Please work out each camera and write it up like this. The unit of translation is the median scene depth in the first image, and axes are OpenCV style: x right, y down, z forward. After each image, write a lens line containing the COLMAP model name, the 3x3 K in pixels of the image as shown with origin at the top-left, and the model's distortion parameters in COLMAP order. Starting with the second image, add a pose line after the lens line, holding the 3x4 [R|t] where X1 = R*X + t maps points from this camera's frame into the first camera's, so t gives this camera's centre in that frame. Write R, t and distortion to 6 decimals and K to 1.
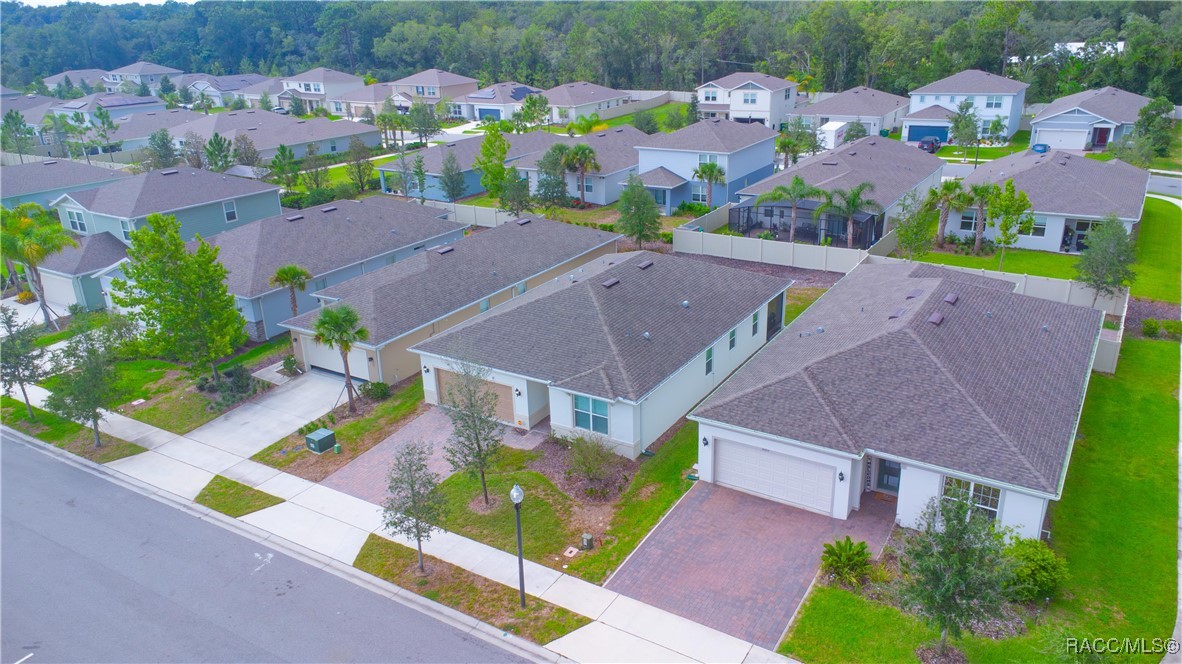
lens RADIAL K [[844.1, 0, 594.6], [0, 844.1, 330.7], [0, 0, 1]] dist [0.084674, 0.000827]
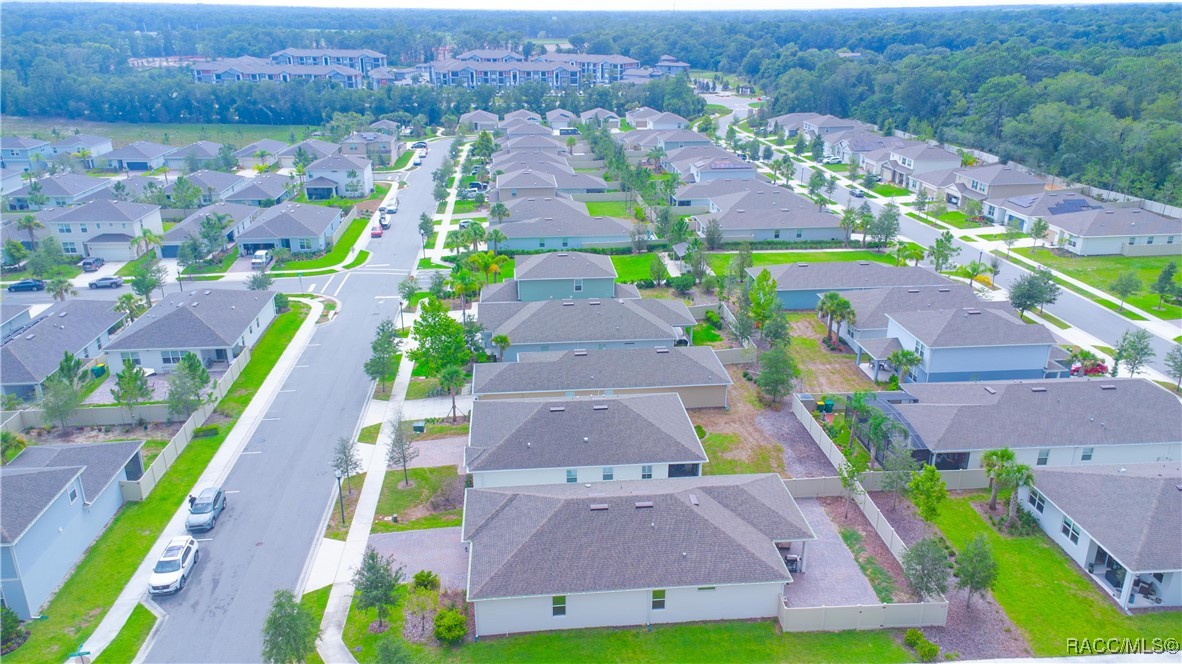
lens RADIAL K [[844.1, 0, 594.6], [0, 844.1, 330.7], [0, 0, 1]] dist [0.084674, 0.000827]
pose [[0.619621, 0.305081, -0.723184, 1.312348], [-0.302661, 0.942984, 0.138487, -0.487851], [0.724200, 0.133070, 0.676629, -0.082270]]
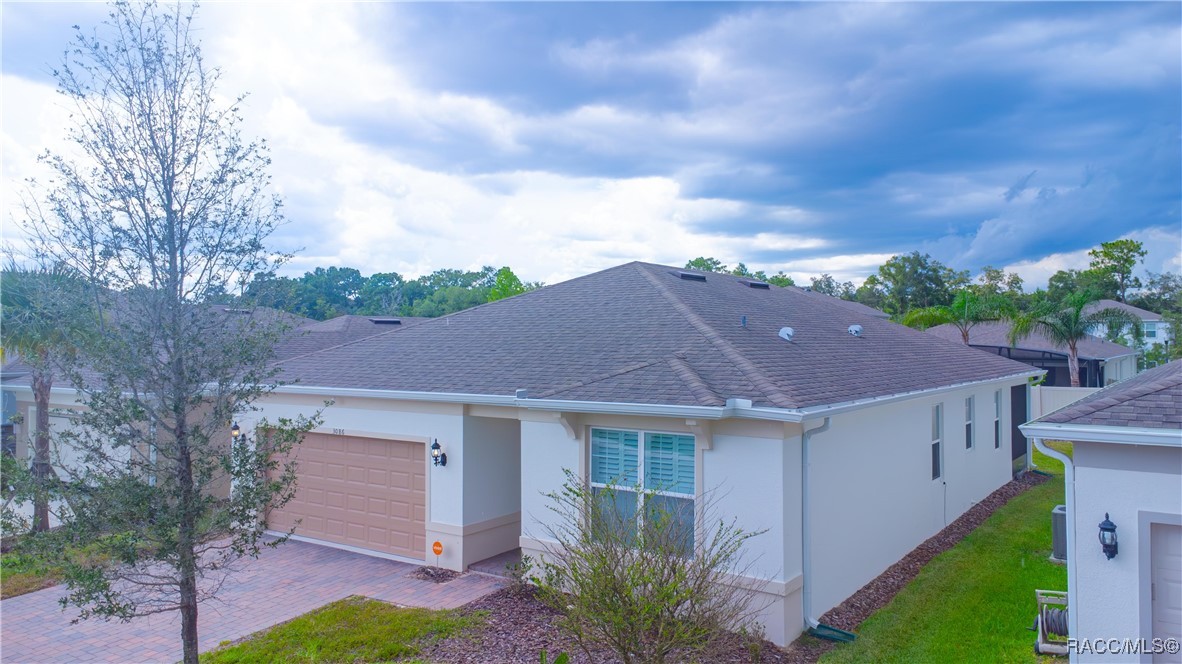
lens RADIAL K [[844.1, 0, 594.6], [0, 844.1, 330.7], [0, 0, 1]] dist [0.084674, 0.000827]
pose [[0.998135, 0.030191, -0.053049, -0.006208], [-0.047537, 0.929659, -0.365342, 0.152245], [0.038288, 0.367182, 0.929361, 0.640575]]
